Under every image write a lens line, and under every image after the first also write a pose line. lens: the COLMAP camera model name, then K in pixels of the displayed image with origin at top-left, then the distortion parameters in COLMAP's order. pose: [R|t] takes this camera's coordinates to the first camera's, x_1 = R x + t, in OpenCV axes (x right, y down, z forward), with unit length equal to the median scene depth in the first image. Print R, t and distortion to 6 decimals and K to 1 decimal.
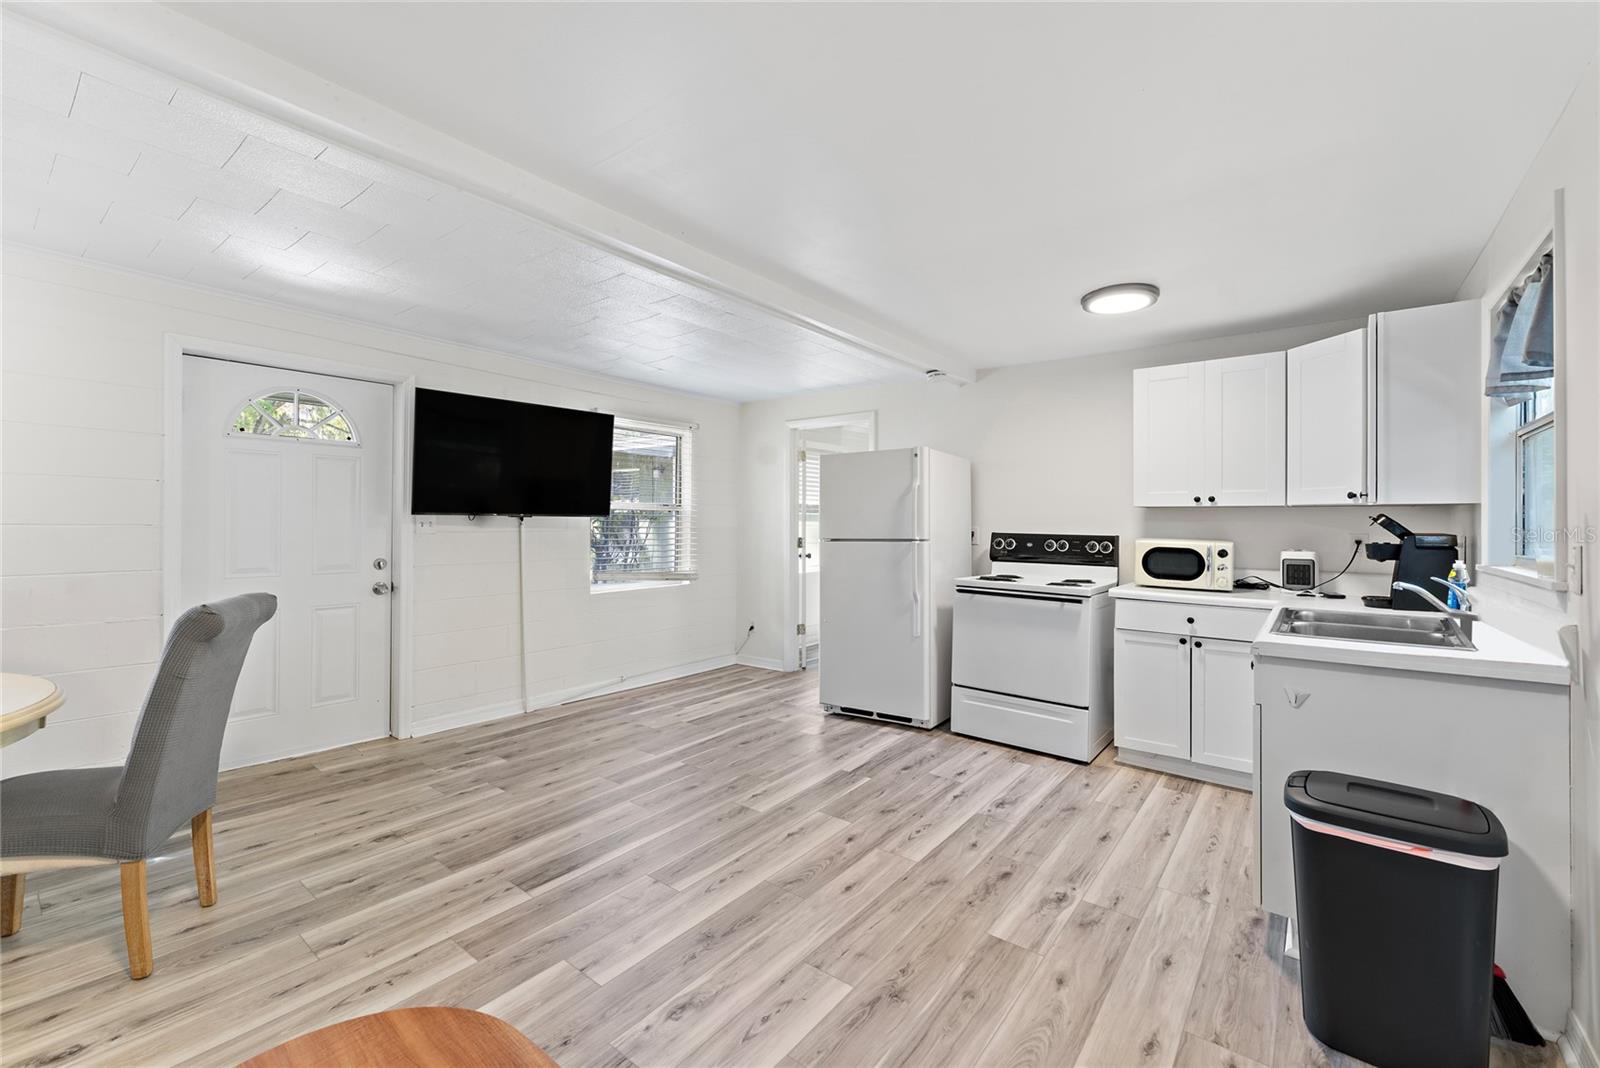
lens RADIAL K [[659.6, 0, 794.9], [0, 659.6, 535.5], [0, 0, 1]] dist [-0.000225, 0.000544]
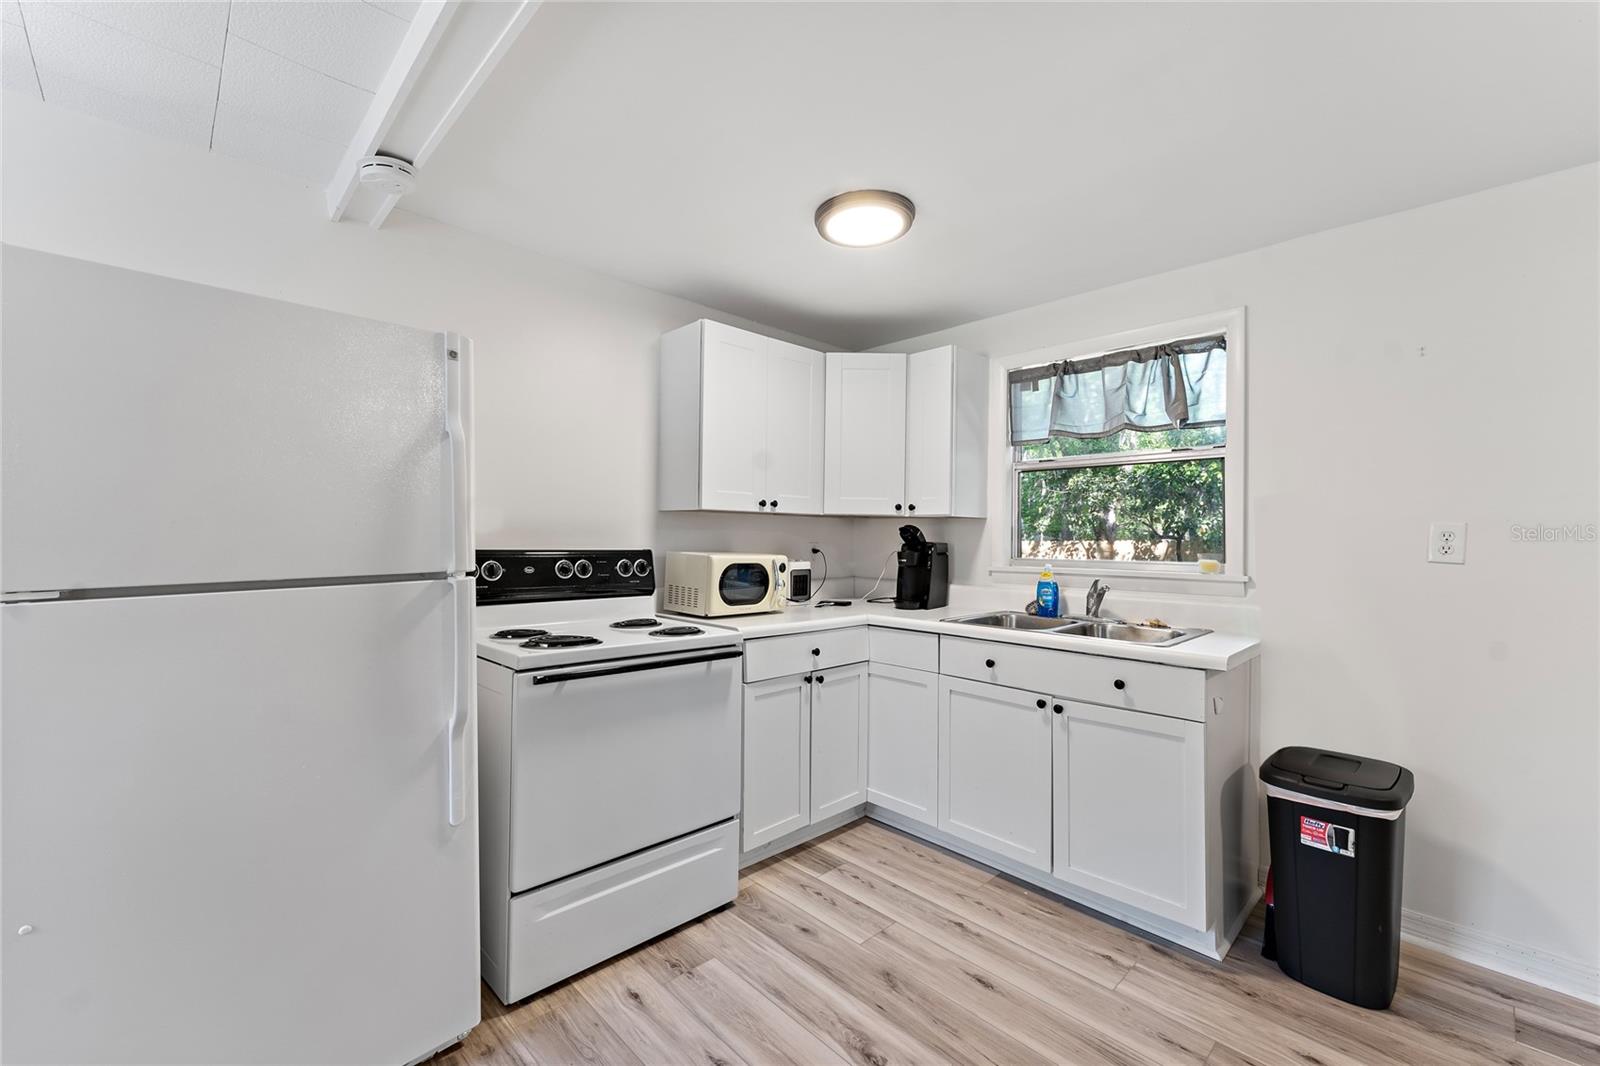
lens RADIAL K [[659.6, 0, 786.1], [0, 659.6, 531.0], [0, 0, 1]] dist [-0.000225, 0.000544]
pose [[0.134981, 0.004990, 0.990836, -0.201113], [0.013514, 0.999885, -0.006876, -0.014414], [-0.990756, 0.014318, 0.134898, 0.870242]]
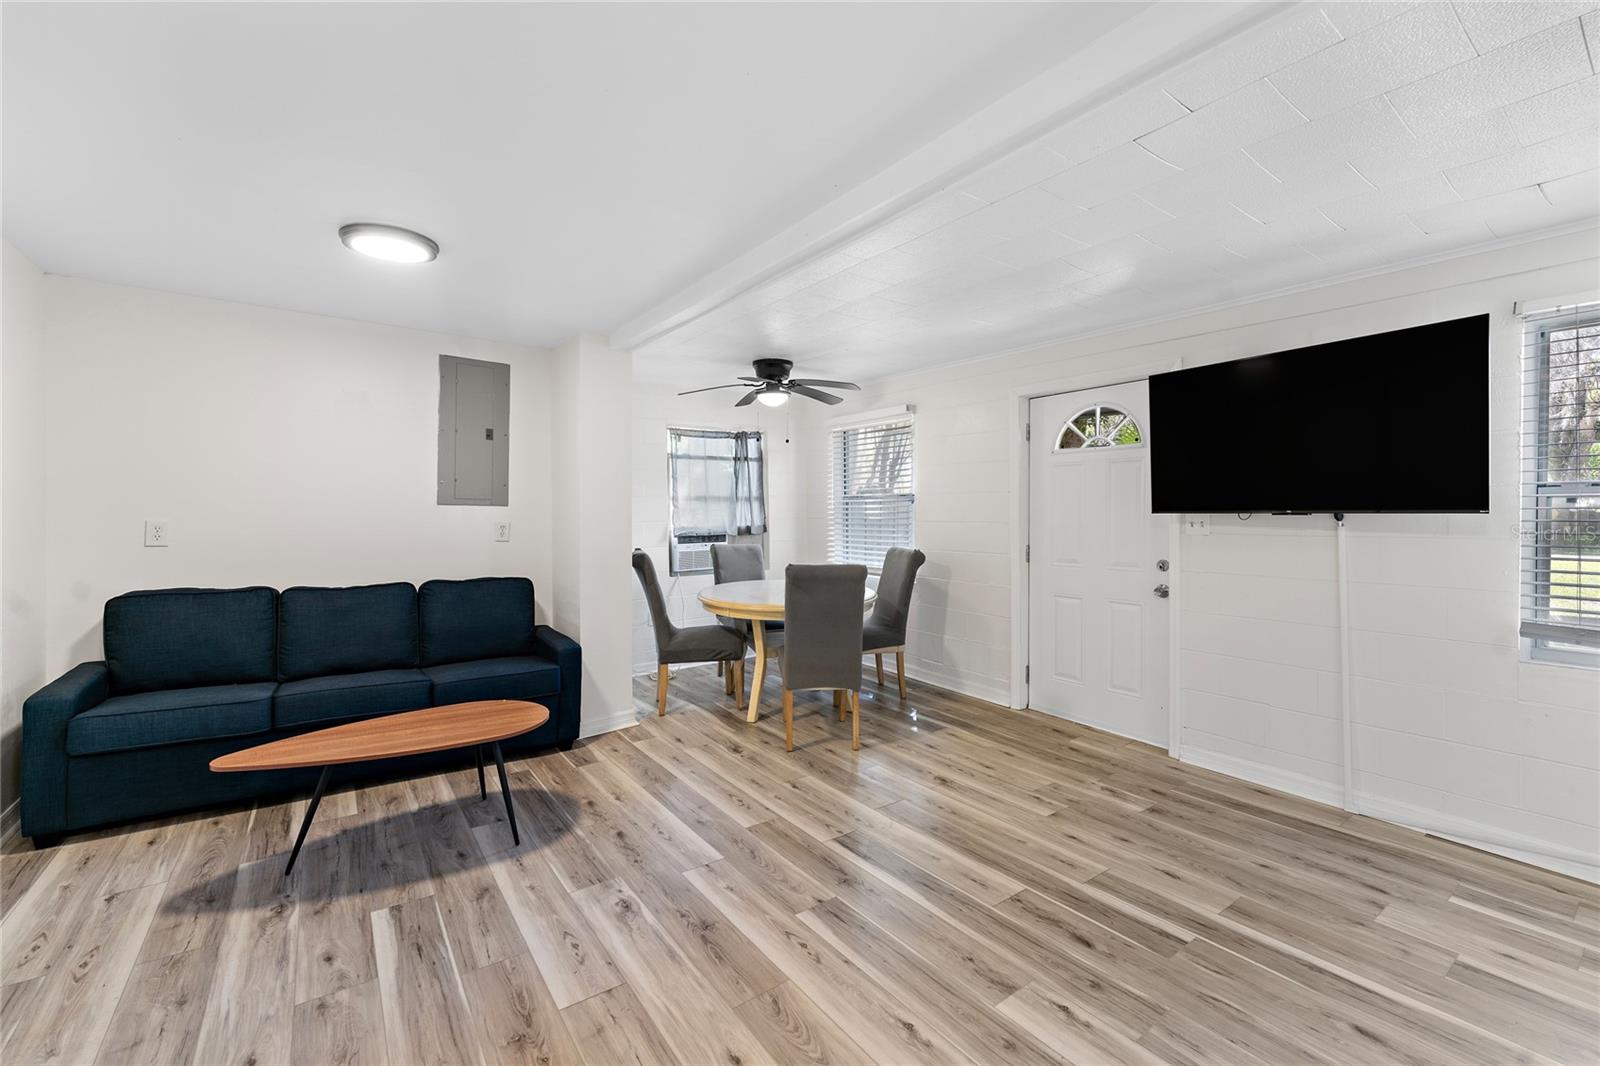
lens RADIAL K [[659.6, 0, 803.7], [0, 659.6, 521.8], [0, 0, 1]] dist [-0.000225, 0.000544]
pose [[-0.253925, 0.001207, -0.967223, 0.485197], [-0.028526, 0.999555, 0.008736, -0.014624], [0.966803, 0.029809, -0.253778, 0.830551]]
